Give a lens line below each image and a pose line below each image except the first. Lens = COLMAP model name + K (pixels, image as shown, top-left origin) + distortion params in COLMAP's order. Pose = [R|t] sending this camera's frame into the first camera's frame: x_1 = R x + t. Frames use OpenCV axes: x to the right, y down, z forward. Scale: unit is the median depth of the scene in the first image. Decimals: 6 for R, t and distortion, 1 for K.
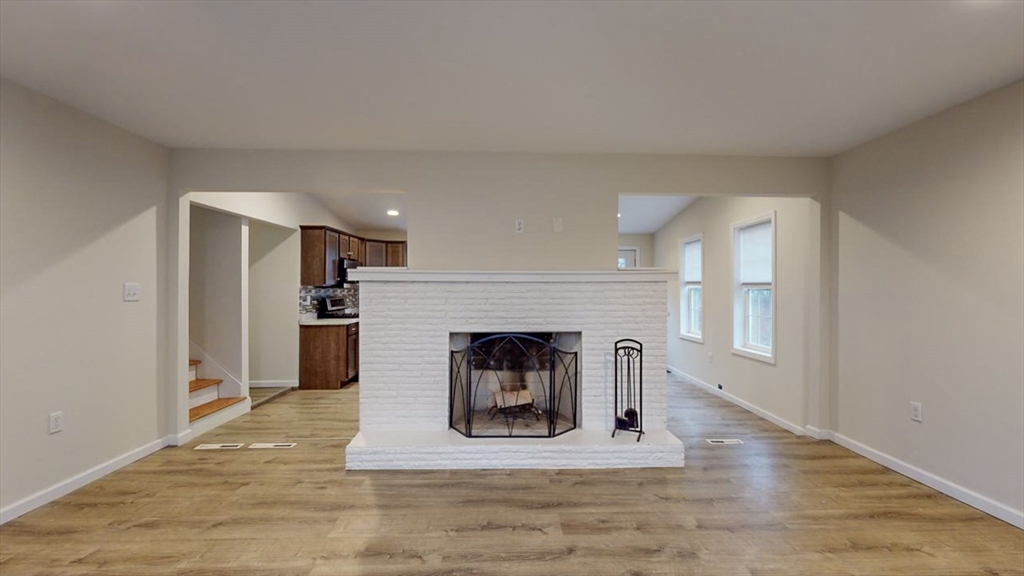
lens RADIAL K [[427.5, 0, 512.8], [0, 427.5, 289.3], [0, 0, 1]] dist [-0.000539, -0.000117]
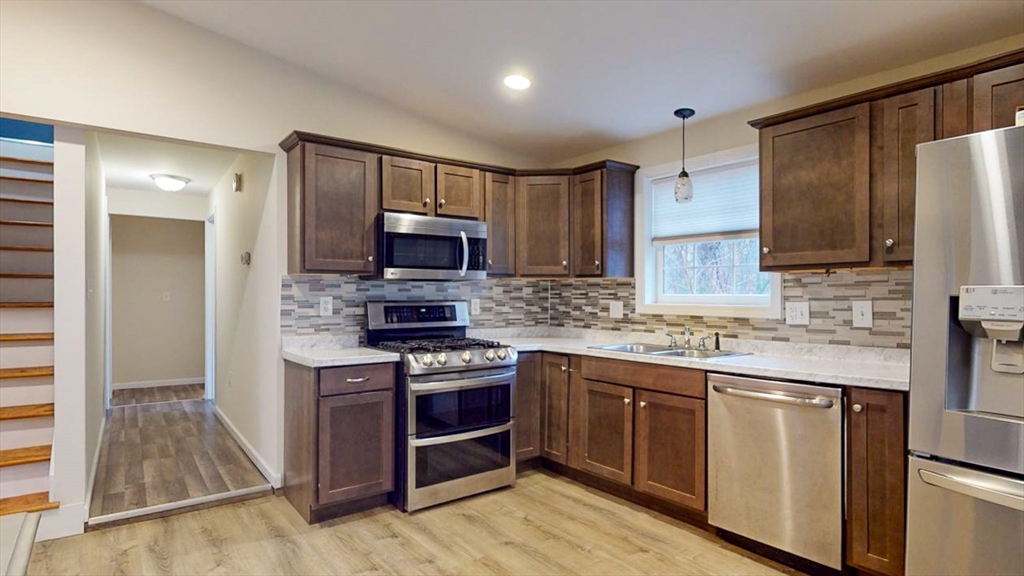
lens RADIAL K [[529.6, 0, 511.8], [0, 529.6, 299.2], [0, 0, 1]] dist [0.000777, 0.000398]
pose [[0.583307, 0.005748, -0.812231, 0.207583], [-0.005235, 0.999981, 0.003316, 0.026806], [0.812235, 0.002318, 0.583326, 1.487161]]
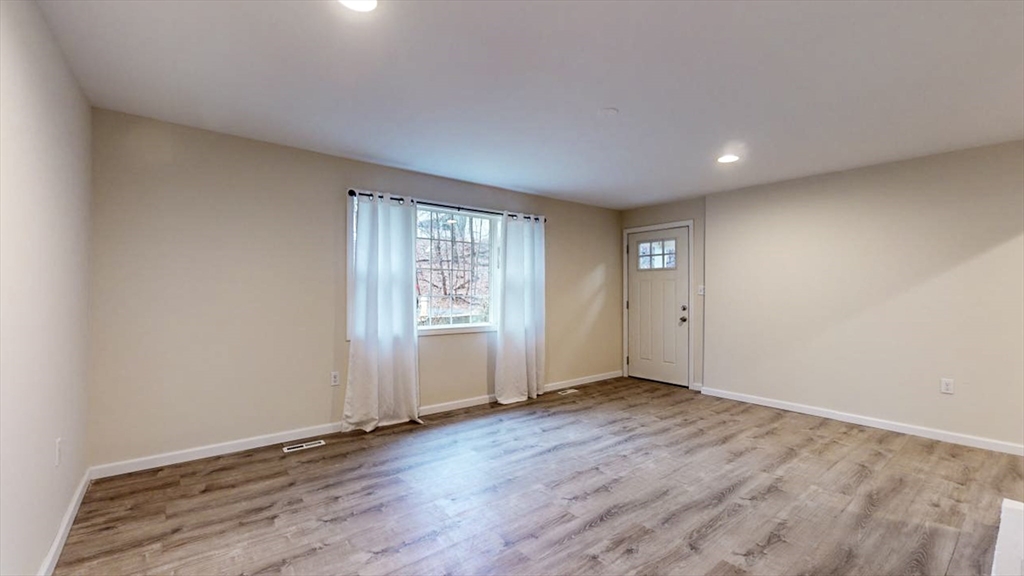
lens RADIAL K [[429.3, 0, 511.1], [0, 429.3, 292.1], [0, 0, 1]] dist [-0.000861, -0.000093]
pose [[-0.799606, 0.000955, -0.600524, 0.690331], [-0.003925, 0.999969, 0.006817, 0.003789], [0.600512, 0.007808, -0.799578, 0.983733]]
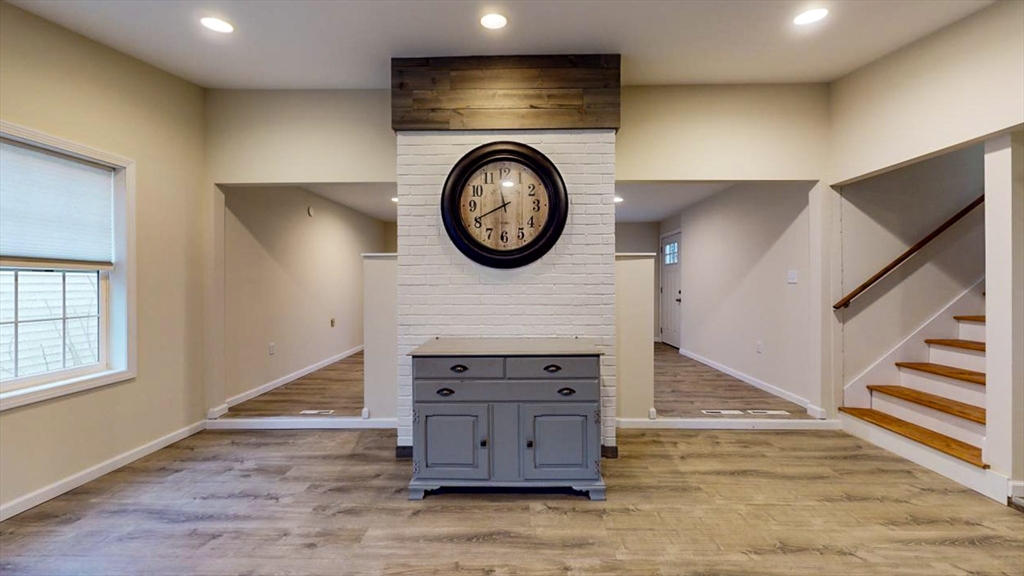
lens RADIAL K [[379.6, 0, 511.4], [0, 379.6, 280.7], [0, 0, 1]] dist [-0.000841, 0.000151]
pose [[-0.998760, -0.000125, 0.049782, -0.057429], [-0.000302, 0.999994, -0.003552, 0.022168], [-0.049781, -0.003563, -0.998754, 2.127157]]
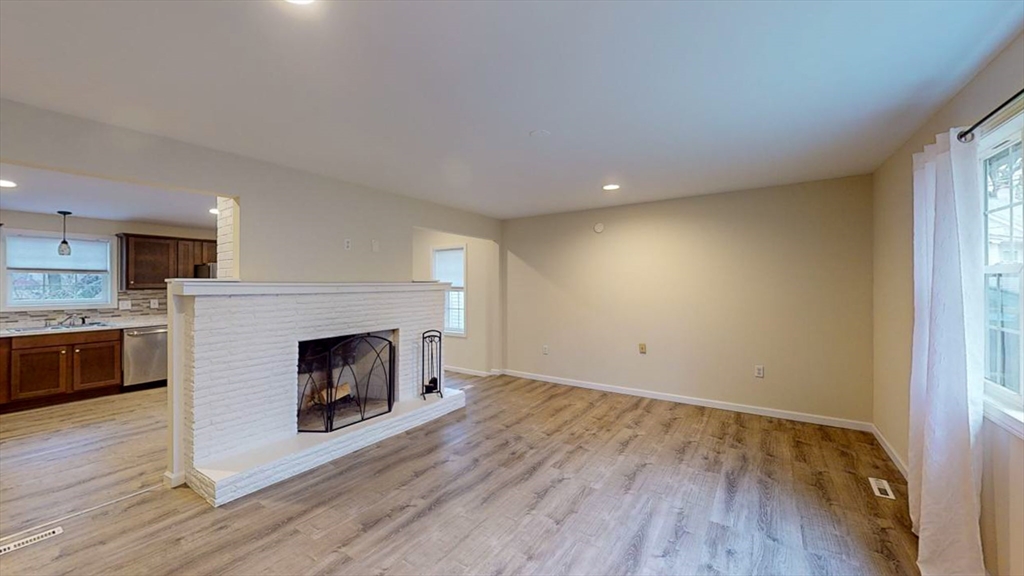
lens RADIAL K [[379.6, 0, 511.4], [0, 379.6, 280.7], [0, 0, 1]] dist [-0.000841, 0.000151]
pose [[0.580846, 0.002657, 0.814009, -0.618782], [0.002843, 0.999982, -0.005292, -0.043932], [-0.814009, 0.005388, 0.580828, 0.026288]]
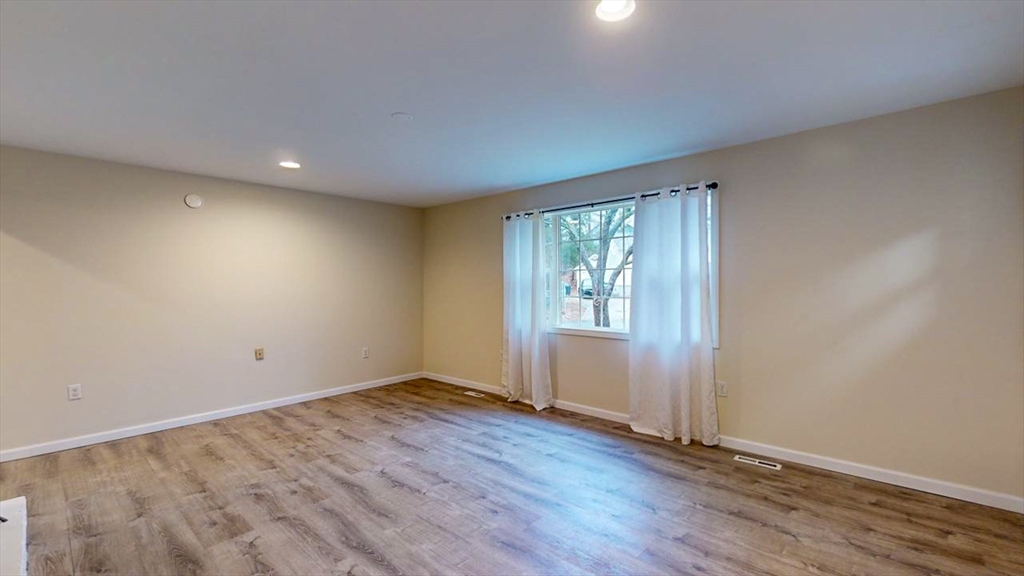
lens RADIAL K [[427.5, 0, 512.8], [0, 427.5, 289.3], [0, 0, 1]] dist [-0.000539, -0.000117]
pose [[-0.723227, 0.001209, 0.690610, -0.709196], [0.006161, 0.999970, 0.004702, -0.004654], [-0.690583, 0.007655, -0.723213, 0.888610]]
